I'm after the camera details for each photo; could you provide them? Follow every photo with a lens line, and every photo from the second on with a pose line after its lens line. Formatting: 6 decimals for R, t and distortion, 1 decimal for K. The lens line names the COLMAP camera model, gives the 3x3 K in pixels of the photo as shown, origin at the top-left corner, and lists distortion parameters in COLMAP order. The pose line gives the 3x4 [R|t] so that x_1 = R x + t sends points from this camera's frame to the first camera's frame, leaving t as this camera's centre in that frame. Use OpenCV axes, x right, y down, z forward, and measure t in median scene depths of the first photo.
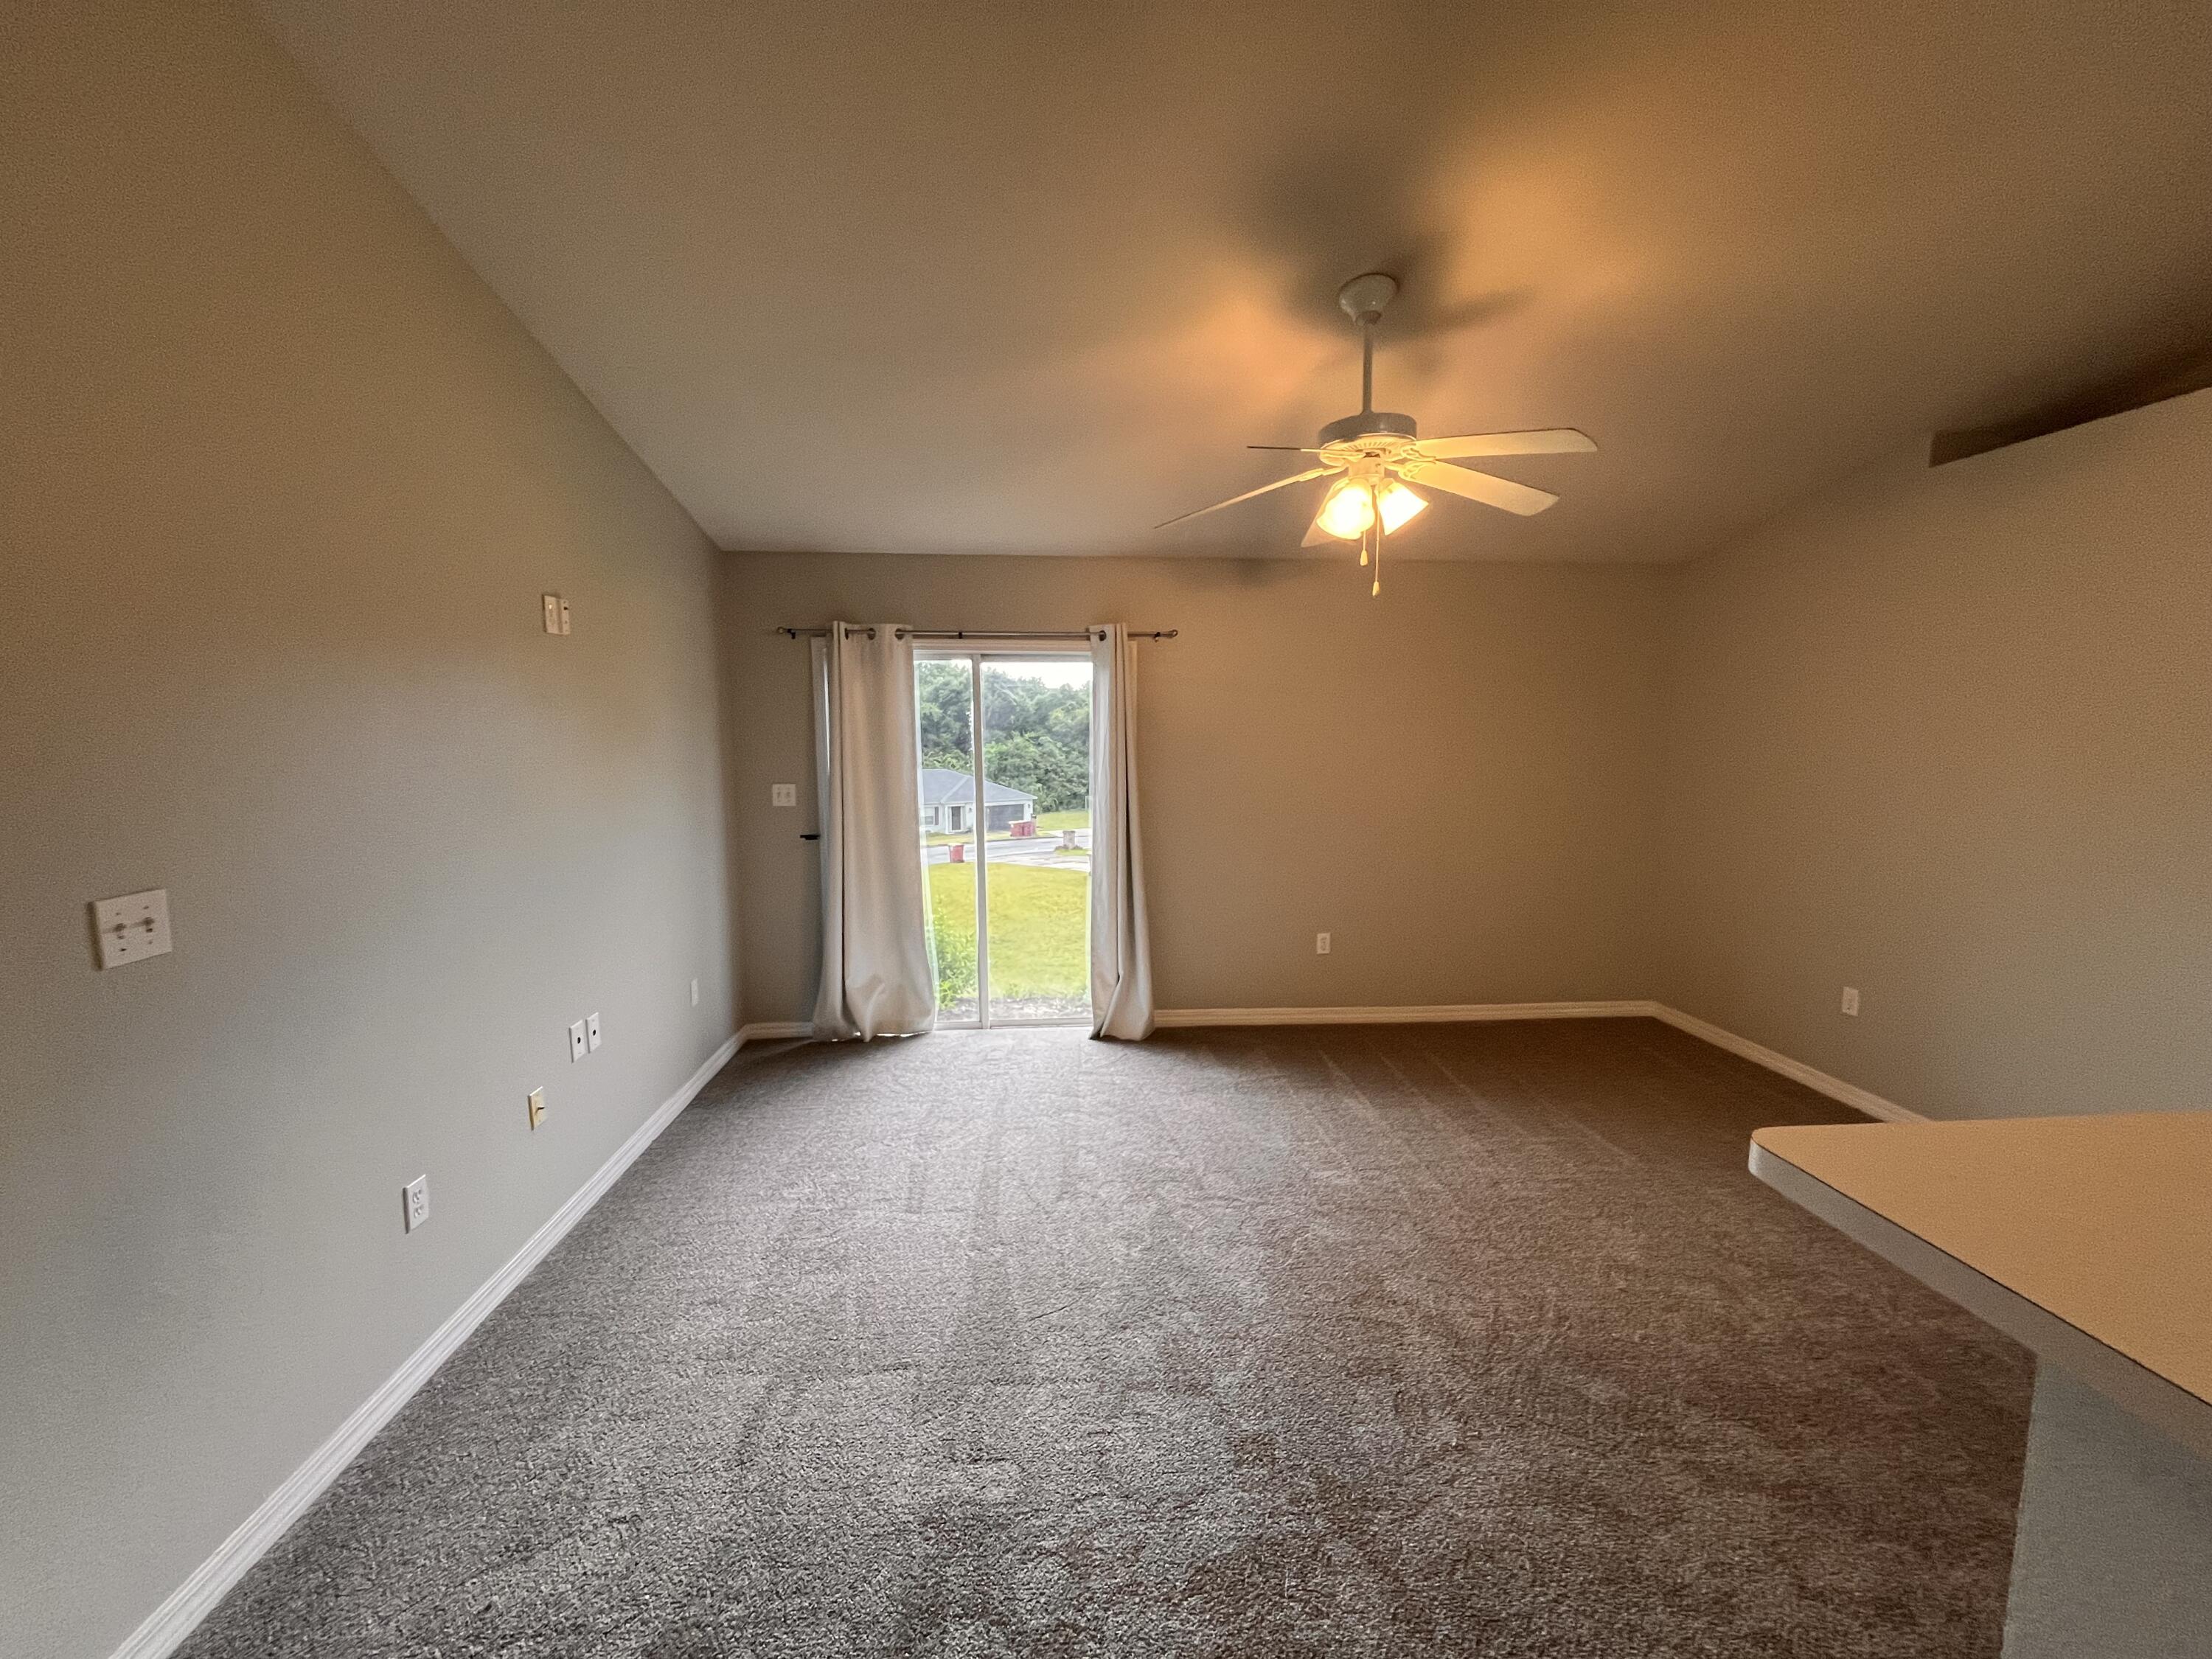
lens RADIAL K [[898.6, 0, 1108.8], [0, 898.6, 828.4], [0, 0, 1]] dist [-0.003065, -0.000503]
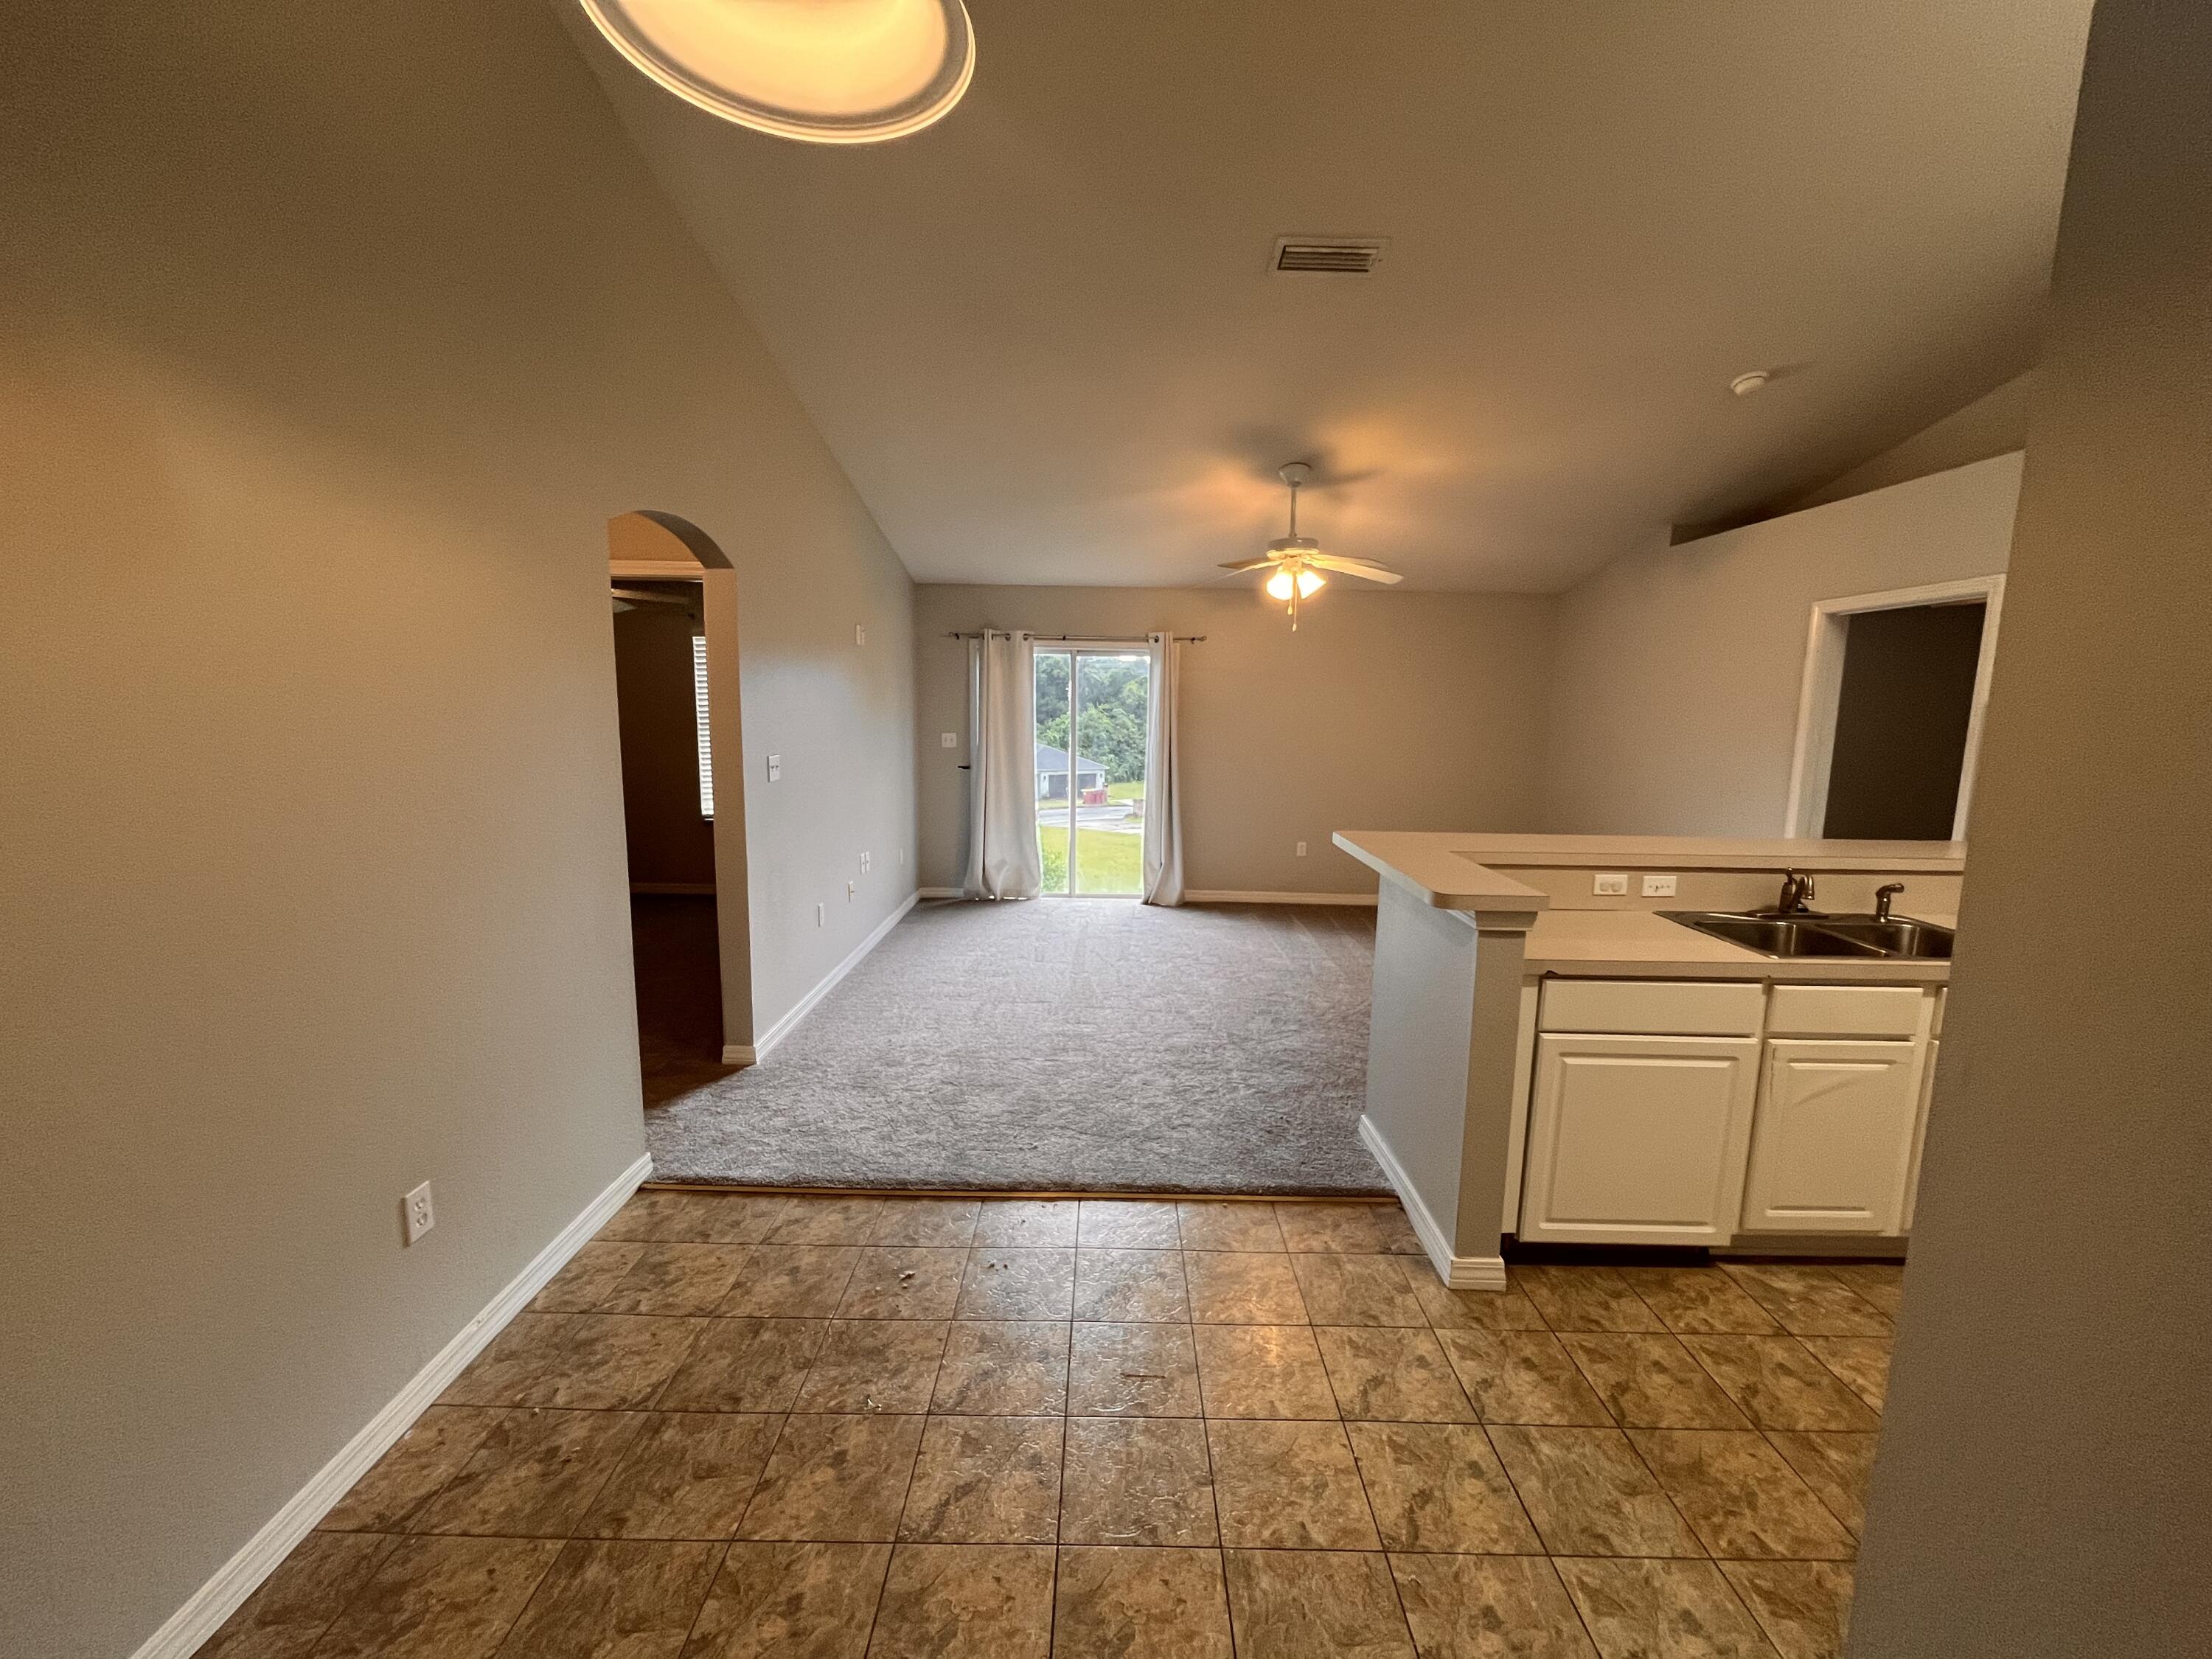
lens RADIAL K [[898.6, 0, 1108.8], [0, 898.6, 828.4], [0, 0, 1]] dist [-0.003065, -0.000503]
pose [[0.996552, 0.028193, -0.078034, 0.039980], [-0.025844, 0.999187, 0.030951, 0.060984], [0.078843, -0.028828, 0.996470, -0.535573]]
